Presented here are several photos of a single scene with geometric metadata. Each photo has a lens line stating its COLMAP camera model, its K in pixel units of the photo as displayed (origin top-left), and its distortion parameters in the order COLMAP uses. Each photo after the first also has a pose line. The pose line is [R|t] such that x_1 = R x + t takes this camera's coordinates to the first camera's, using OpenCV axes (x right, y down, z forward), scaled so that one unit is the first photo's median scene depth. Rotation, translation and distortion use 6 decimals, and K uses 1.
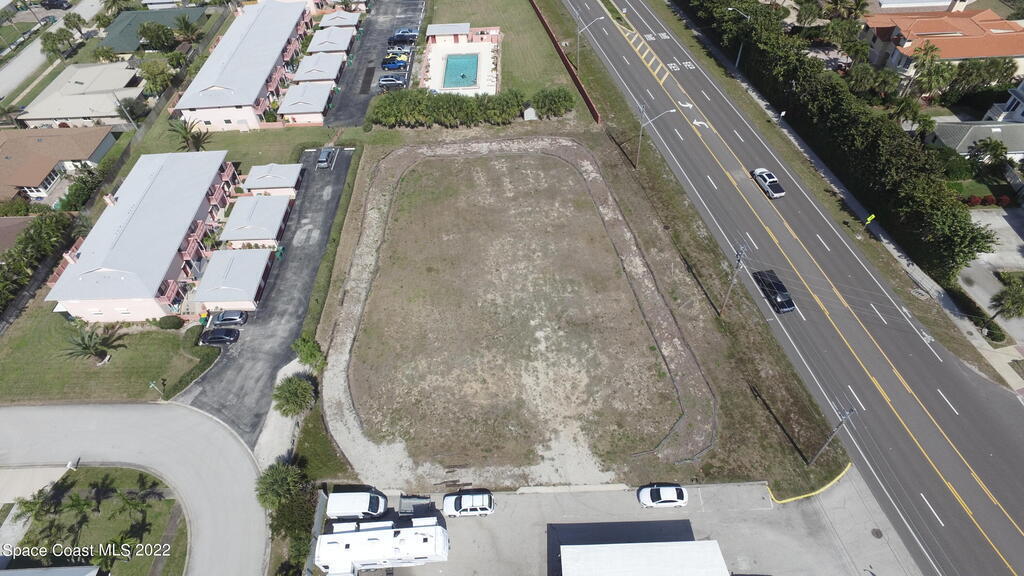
lens RADIAL K [[593.6, 0, 515.5], [0, 593.6, 283.0], [0, 0, 1]] dist [-0.118683, 0.083421]
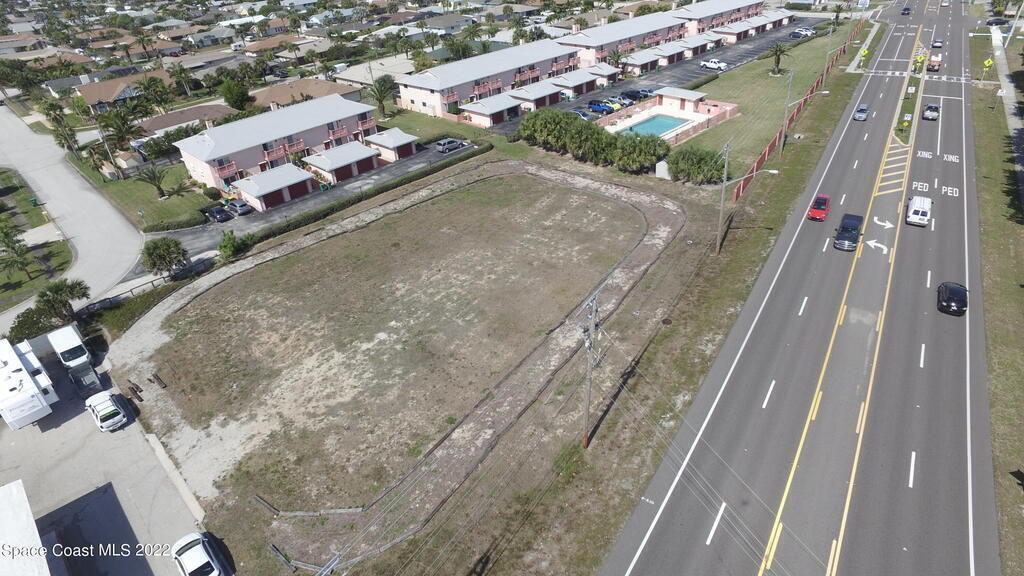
lens RADIAL K [[593.6, 0, 515.5], [0, 593.6, 283.0], [0, 0, 1]] dist [-0.118683, 0.083421]
pose [[0.703107, 0.369269, -0.607685, 0.519990], [-0.509814, 0.857531, -0.068777, -0.004647], [0.495712, 0.358163, 0.791195, 0.419224]]
